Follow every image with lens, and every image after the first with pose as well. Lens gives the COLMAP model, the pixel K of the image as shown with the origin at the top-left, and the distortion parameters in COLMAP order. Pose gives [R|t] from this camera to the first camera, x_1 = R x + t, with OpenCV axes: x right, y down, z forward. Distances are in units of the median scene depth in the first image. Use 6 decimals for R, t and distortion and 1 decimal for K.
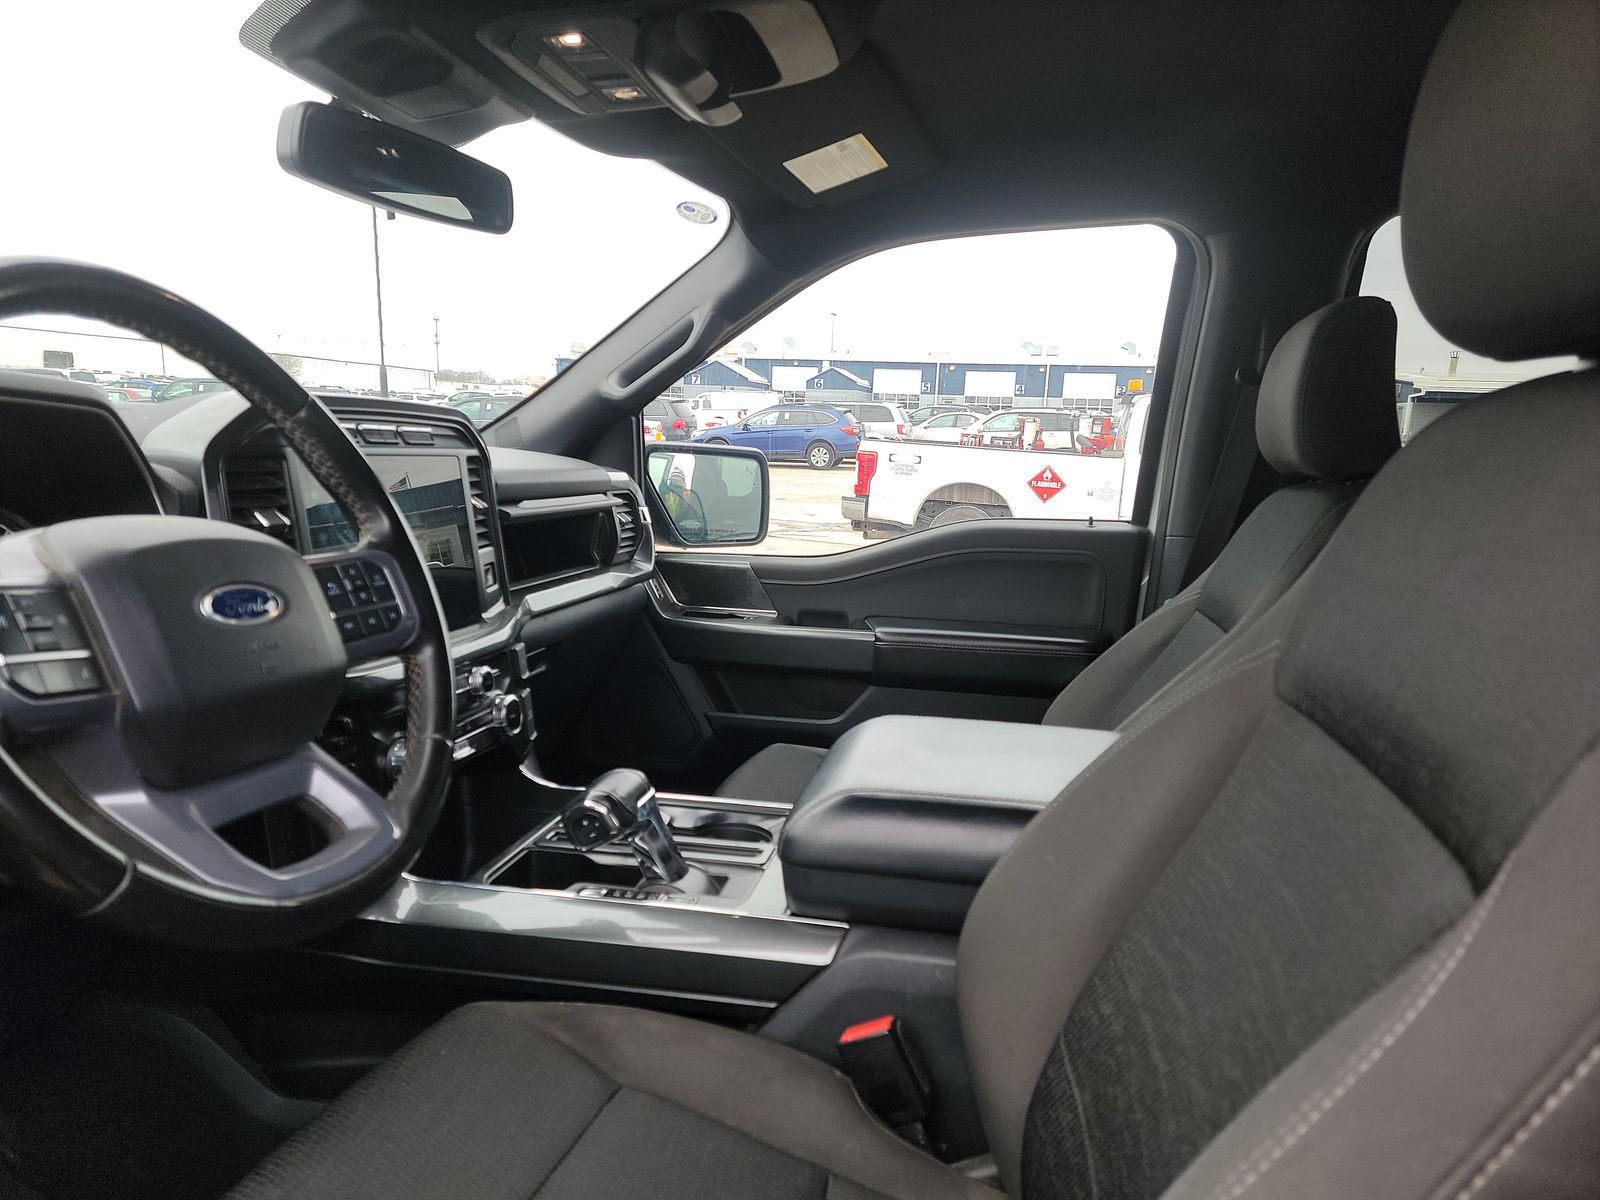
lens RADIAL K [[1118.8, 0, 803.8], [0, 1118.8, 606.1], [0, 0, 1]] dist [0.064386, -0.059193]
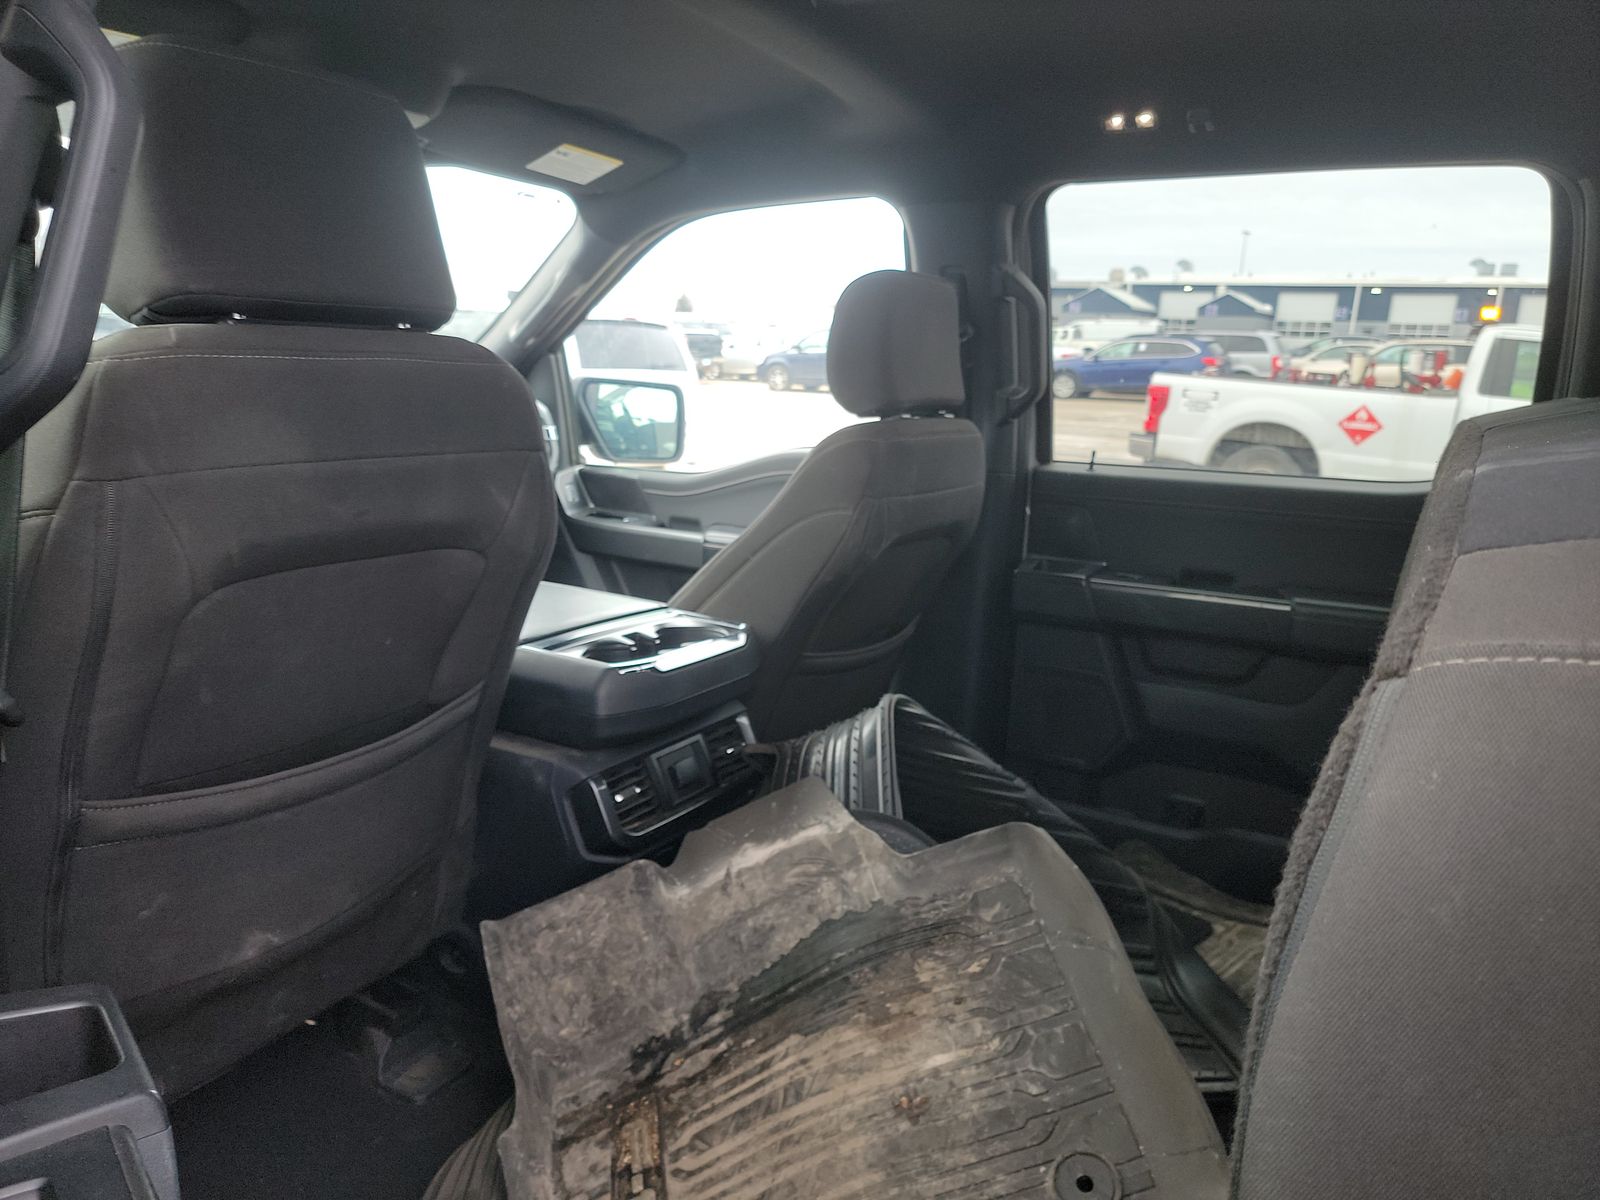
lens RADIAL K [[1118.8, 0, 803.8], [0, 1118.8, 606.1], [0, 0, 1]] dist [0.064386, -0.059193]
pose [[0.938369, 0.086041, -0.334755, 0.792976], [-0.065629, 0.995255, 0.071839, 0.005724], [0.339347, -0.045442, 0.939563, -0.156520]]
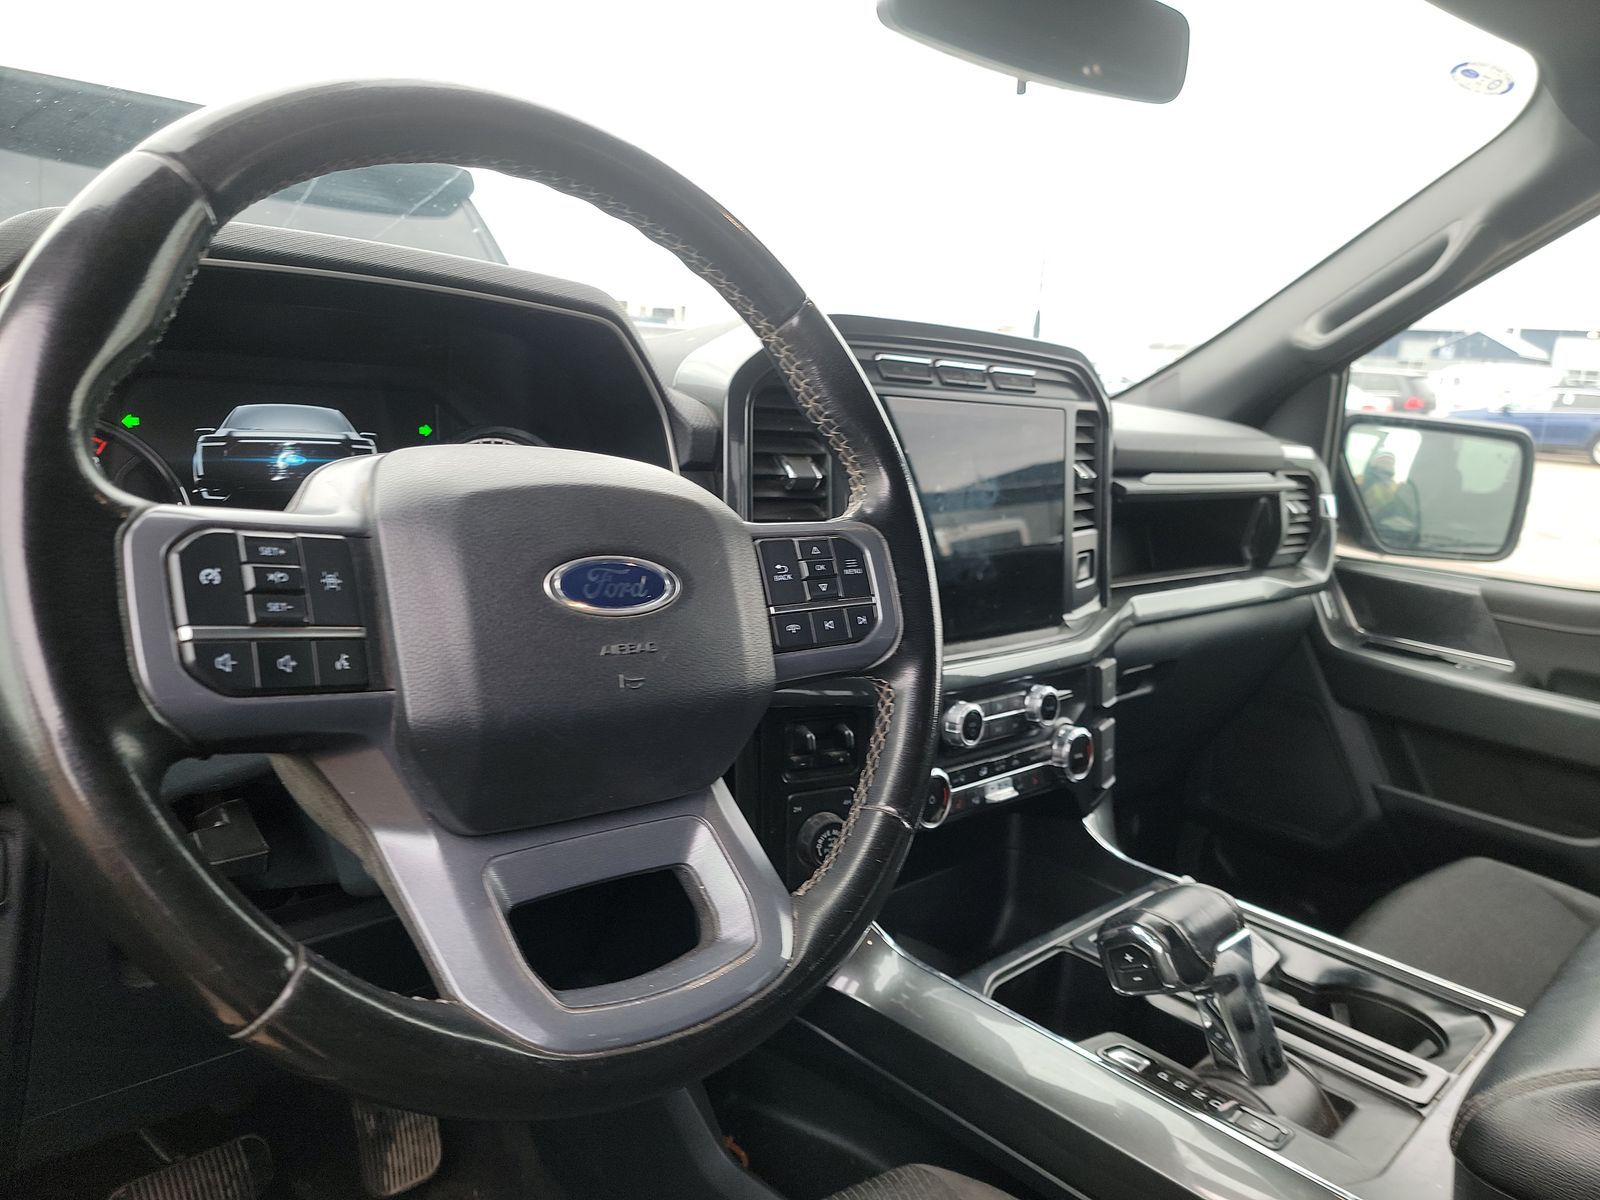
lens RADIAL K [[1118.8, 0, 803.8], [0, 1118.8, 606.1], [0, 0, 1]] dist [0.064386, -0.059193]
pose [[0.826288, 0.146545, -0.543850, -0.014503], [-0.133253, 0.989011, 0.064042, -0.023982], [0.547259, 0.019553, 0.836735, 0.249148]]
